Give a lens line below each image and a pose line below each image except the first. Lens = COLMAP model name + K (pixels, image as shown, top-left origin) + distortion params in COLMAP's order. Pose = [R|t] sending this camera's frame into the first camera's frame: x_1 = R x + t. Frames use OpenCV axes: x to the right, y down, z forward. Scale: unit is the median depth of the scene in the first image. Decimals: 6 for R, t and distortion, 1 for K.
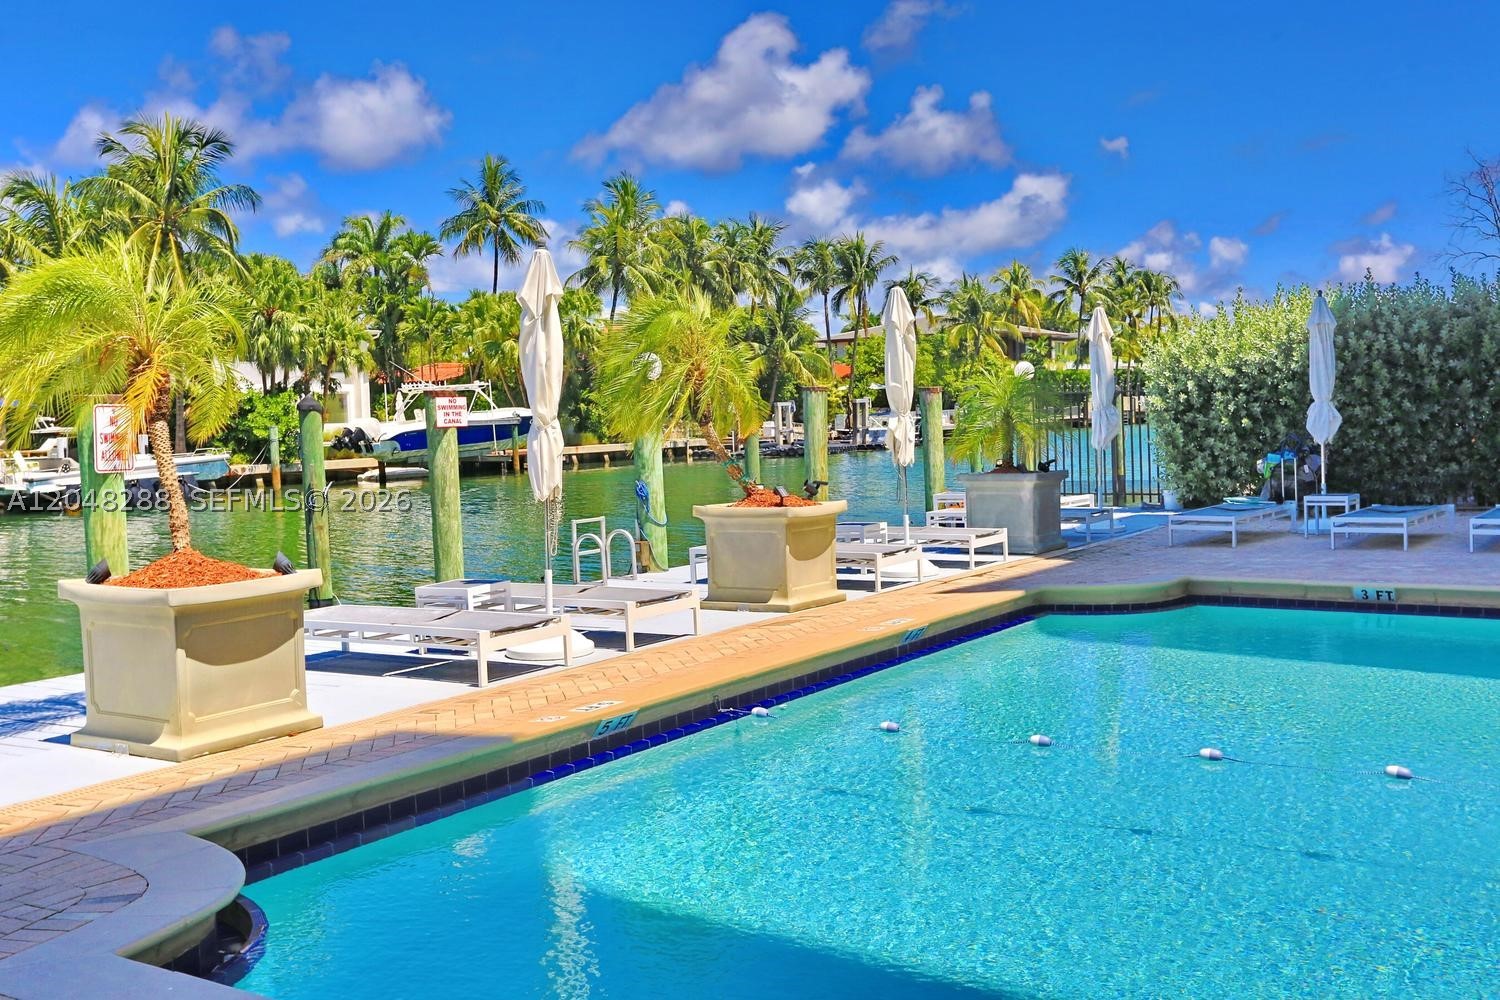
lens RADIAL K [[1443.7, 0, 750.0], [0, 1443.7, 500.0], [0, 0, 1]] dist [0.005856, 0.001771]
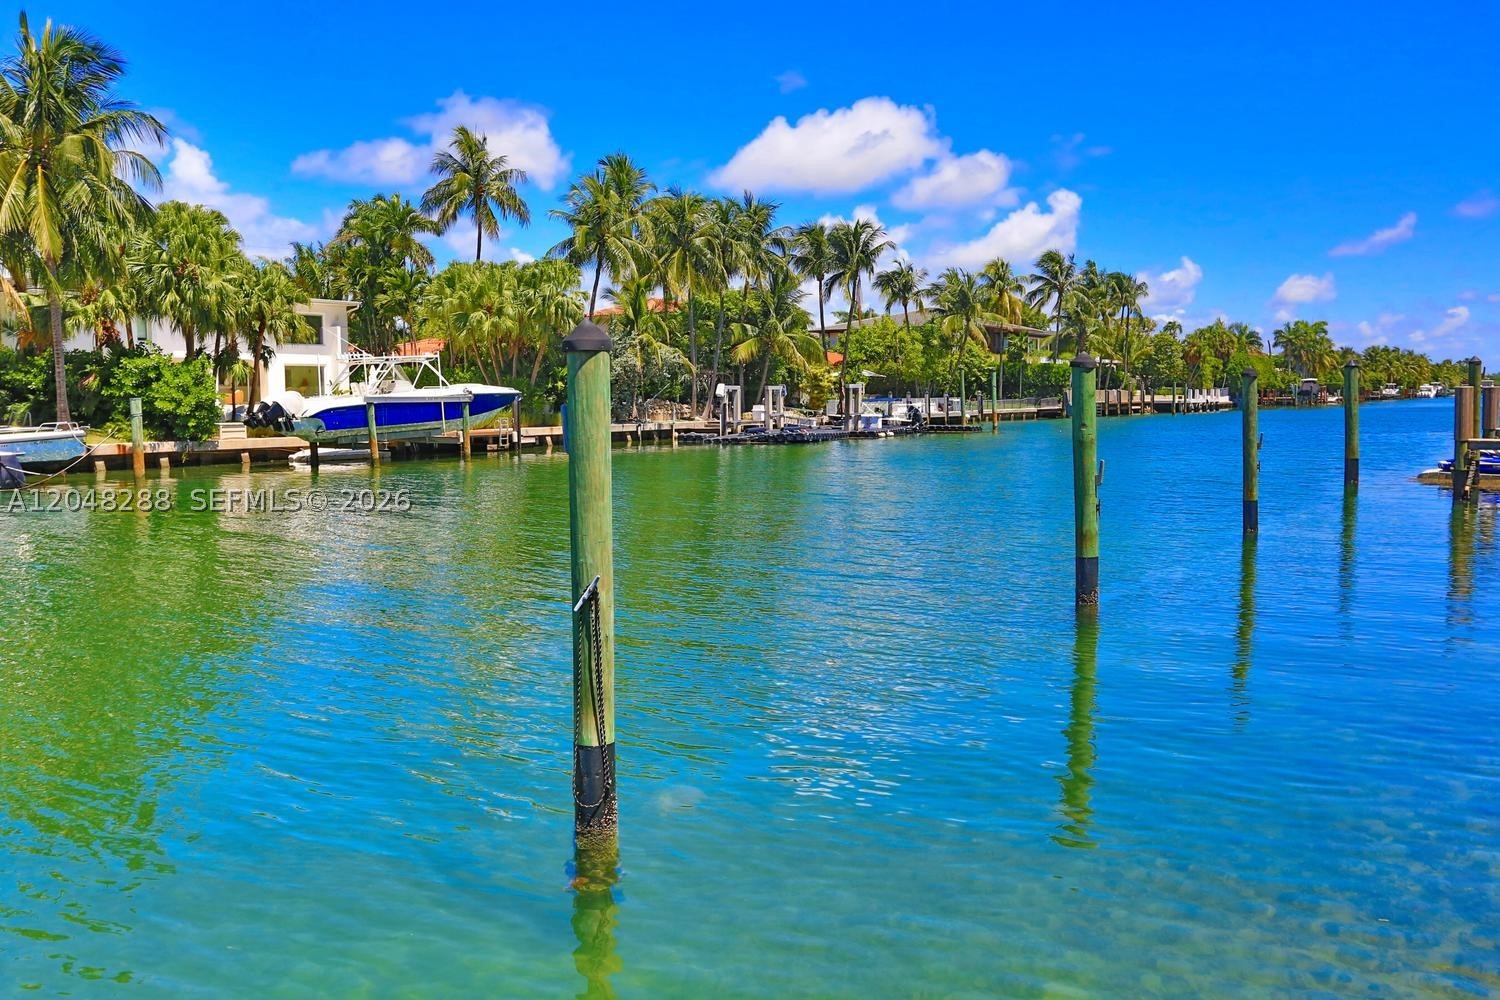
lens RADIAL K [[1256.9, 0, 750.0], [0, 1256.9, 500.0], [0, 0, 1]] dist [-0.003612, -0.001632]
pose [[0.999741, 0.022734, 0.000467, 0.008027], [-0.022739, 0.999512, 0.021425, -0.008565], [0.000020, -0.021430, 0.999770, 0.152025]]
